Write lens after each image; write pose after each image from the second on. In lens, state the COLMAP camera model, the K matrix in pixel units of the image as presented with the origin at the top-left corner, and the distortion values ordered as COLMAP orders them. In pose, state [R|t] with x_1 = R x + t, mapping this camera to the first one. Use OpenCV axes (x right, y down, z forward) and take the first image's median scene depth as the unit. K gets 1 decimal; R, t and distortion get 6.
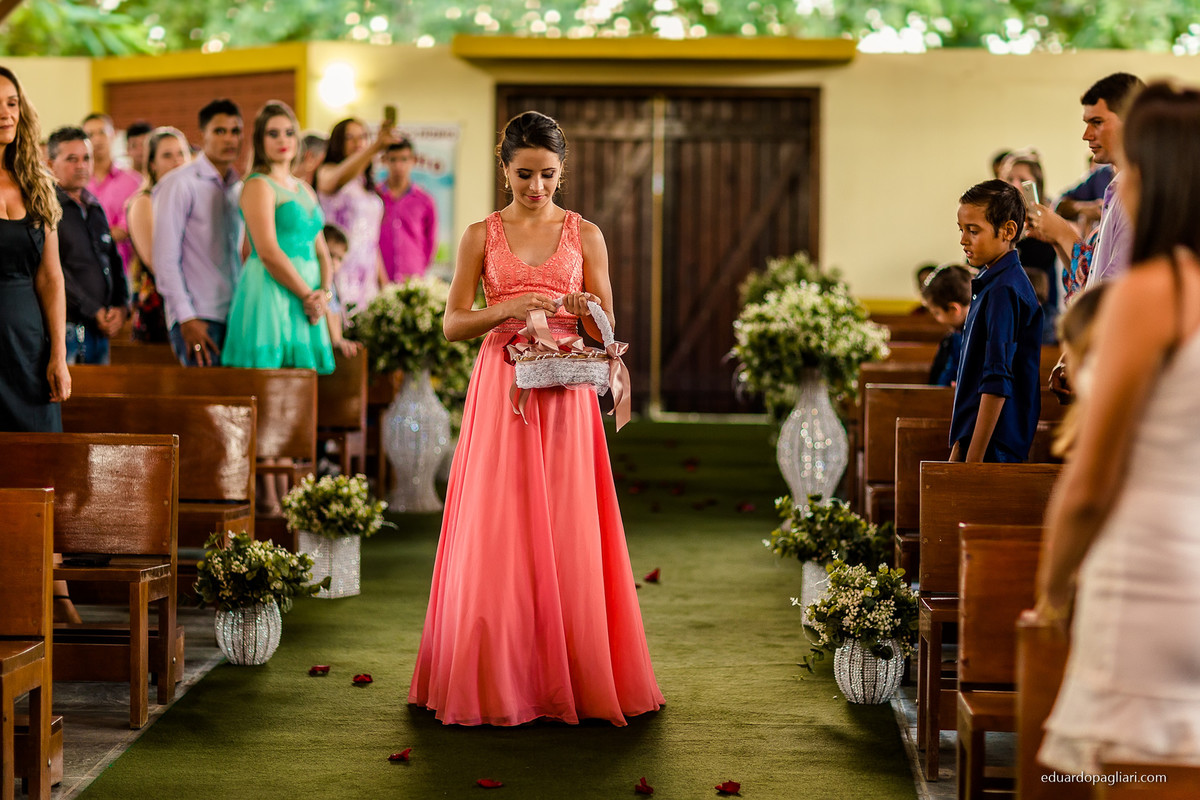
lens RADIAL K [[2926.2, 0, 600.0], [0, 2926.2, 400.0], [0, 0, 1]] dist [0.050383, 0.506501]
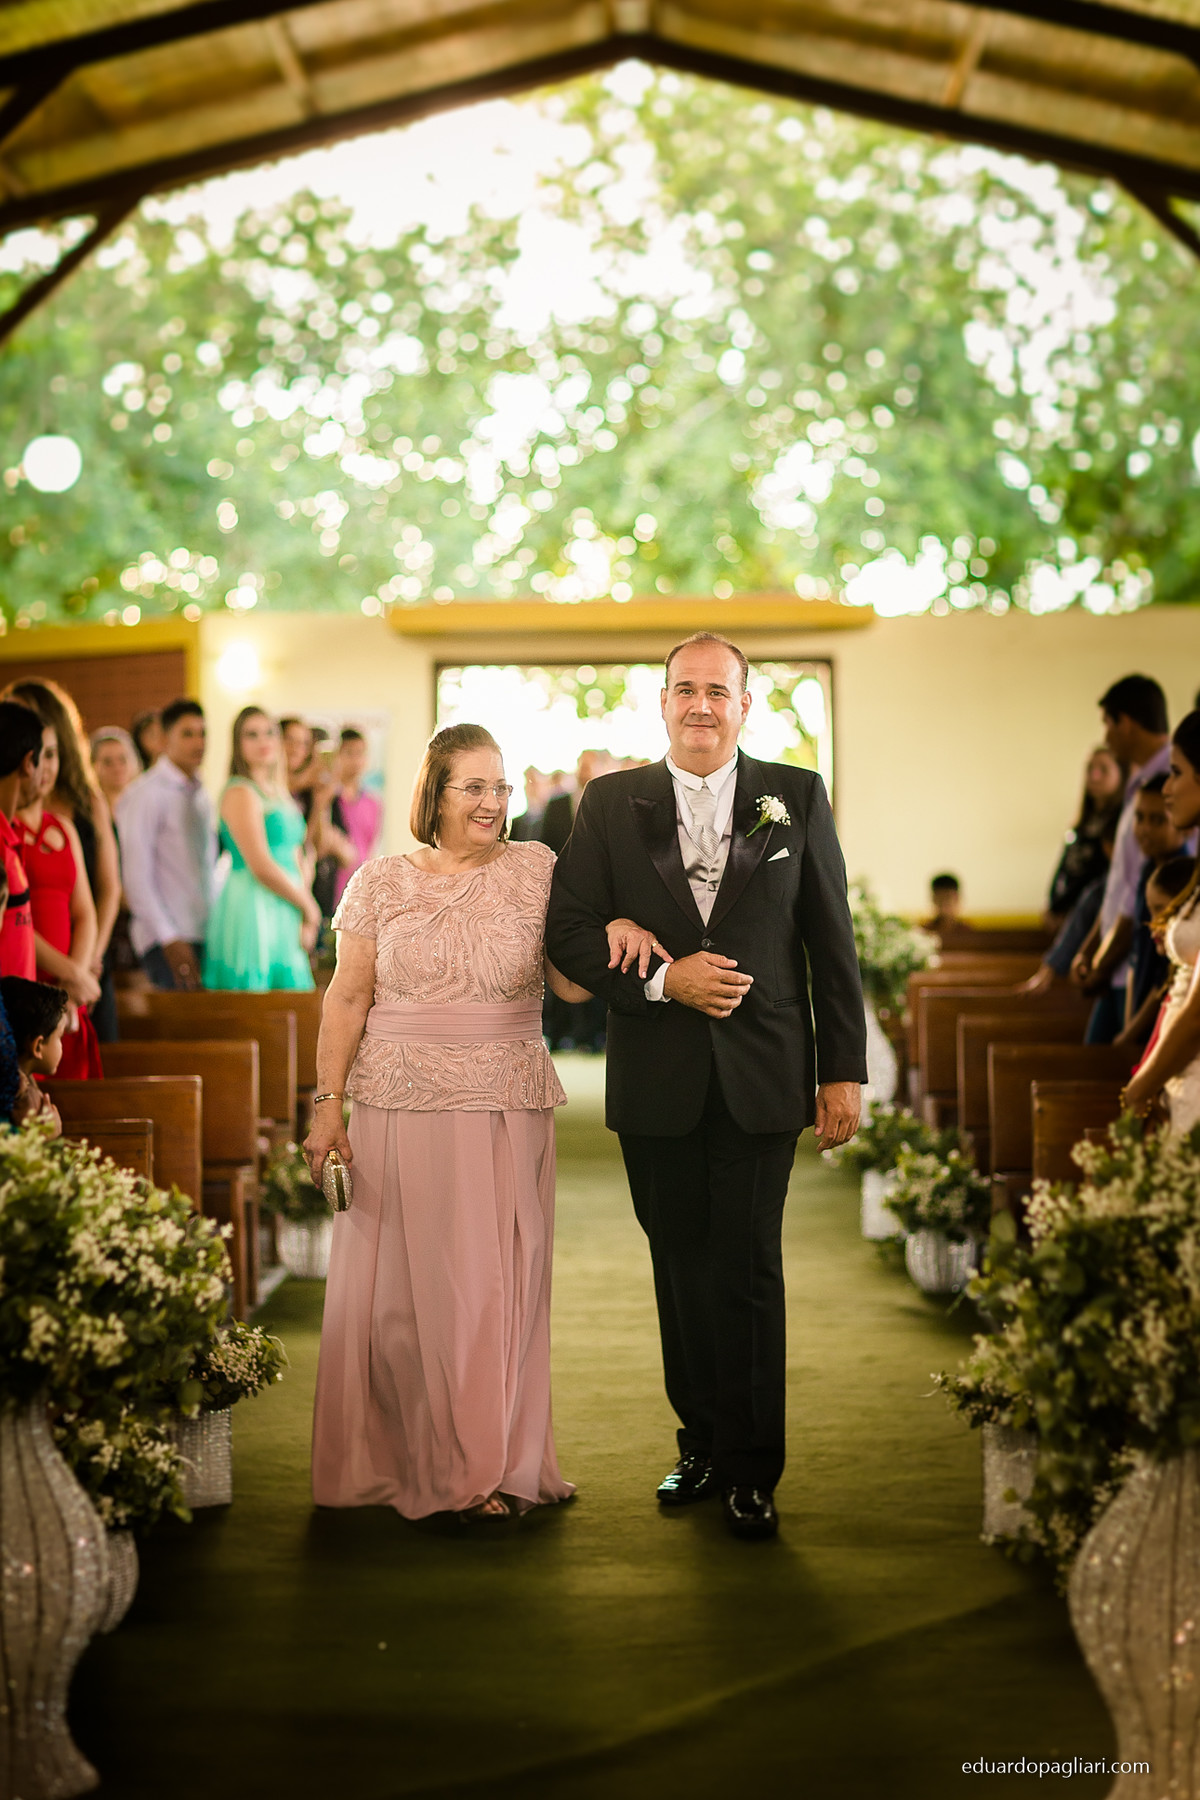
lens RADIAL K [[4336.8, 0, 600.0], [0, 4336.8, 900.0], [0, 0, 1]] dist [0.024039, 0.170808]
pose [[0.999265, -0.023522, 0.030275, -0.054142], [0.024888, 0.998651, -0.045563, 0.027003], [-0.029163, 0.046283, 0.998503, -0.390991]]
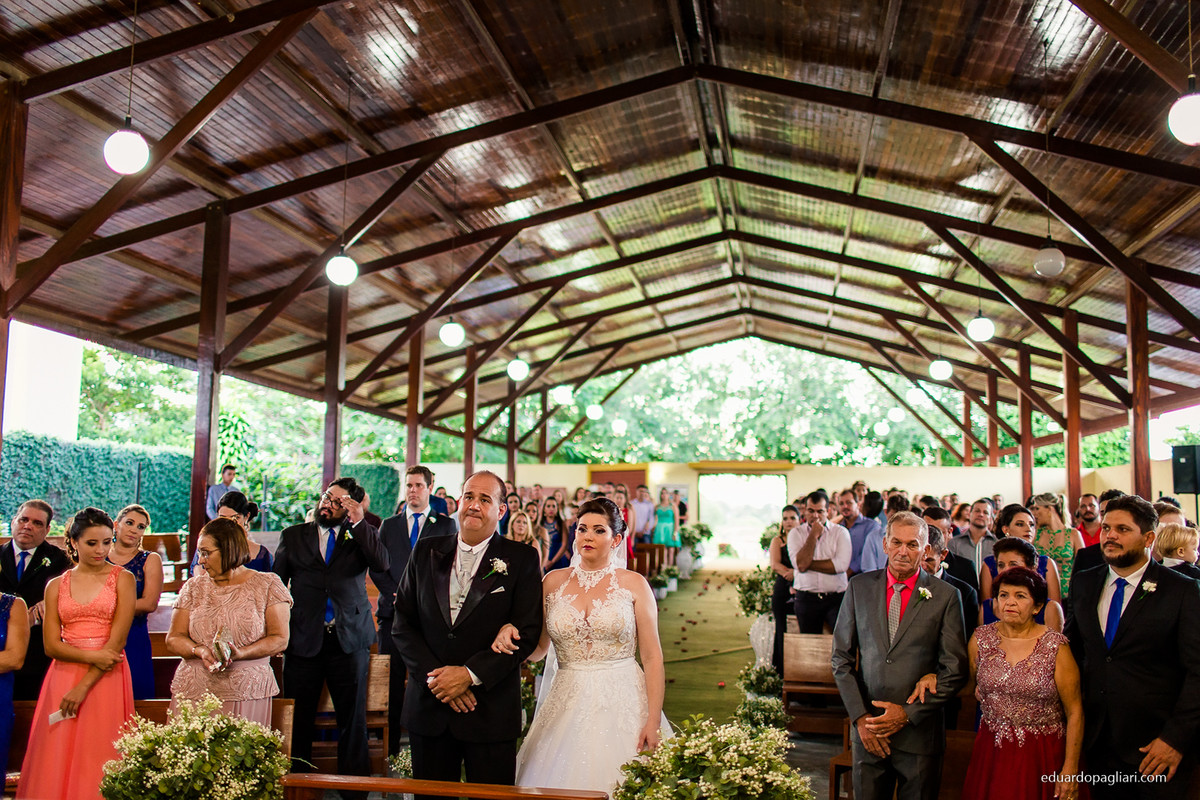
lens RADIAL K [[1236.0, 0, 600.0], [0, 1236.0, 400.0], [0, 0, 1]] dist [0.052551, -0.009750]
pose [[0.993376, -0.000312, -0.114912, 0.098747], [-0.016165, 0.989673, -0.142432, 0.066531], [0.113770, 0.143346, 0.983112, -1.616734]]
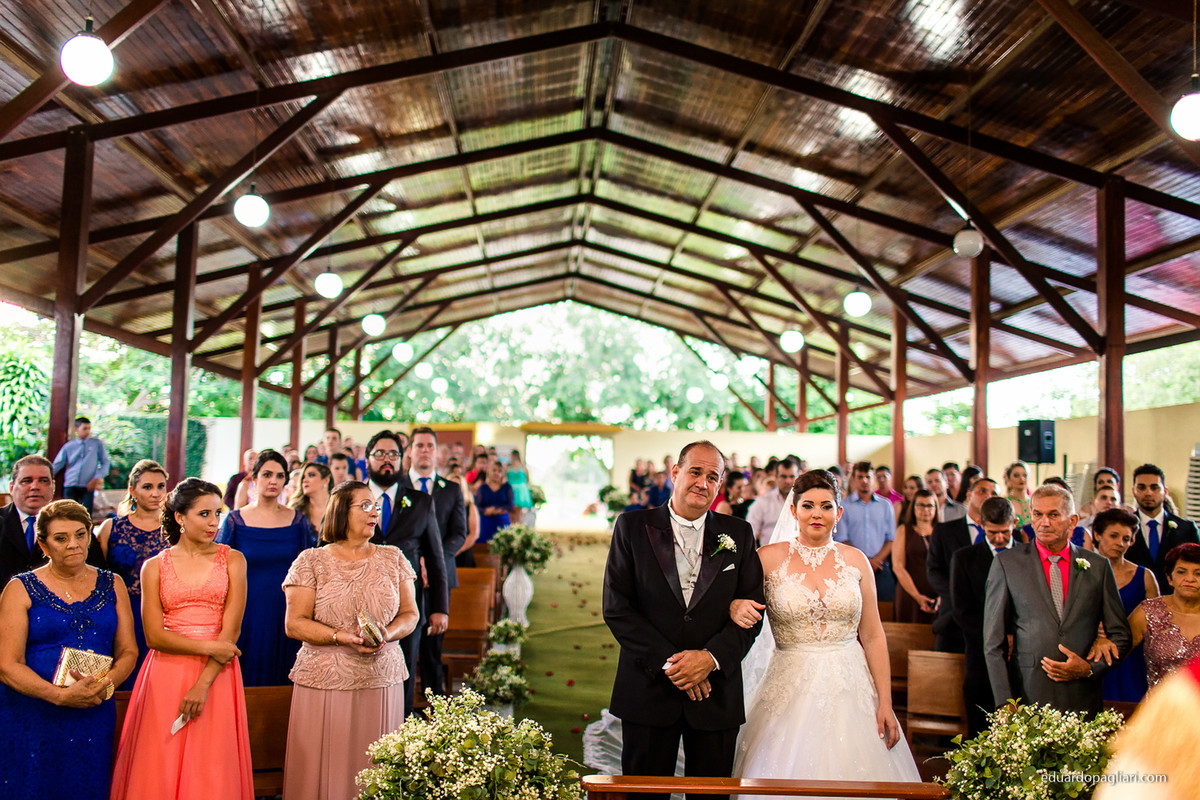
lens RADIAL K [[1214.3, 0, 600.0], [0, 1214.3, 400.0], [0, 0, 1]] dist [0.040278, -0.003335]
pose [[0.994447, 0.029319, 0.101076, -0.283419], [-0.017690, 0.993313, -0.114089, 0.057881], [-0.103745, 0.111667, 0.988315, -1.529696]]
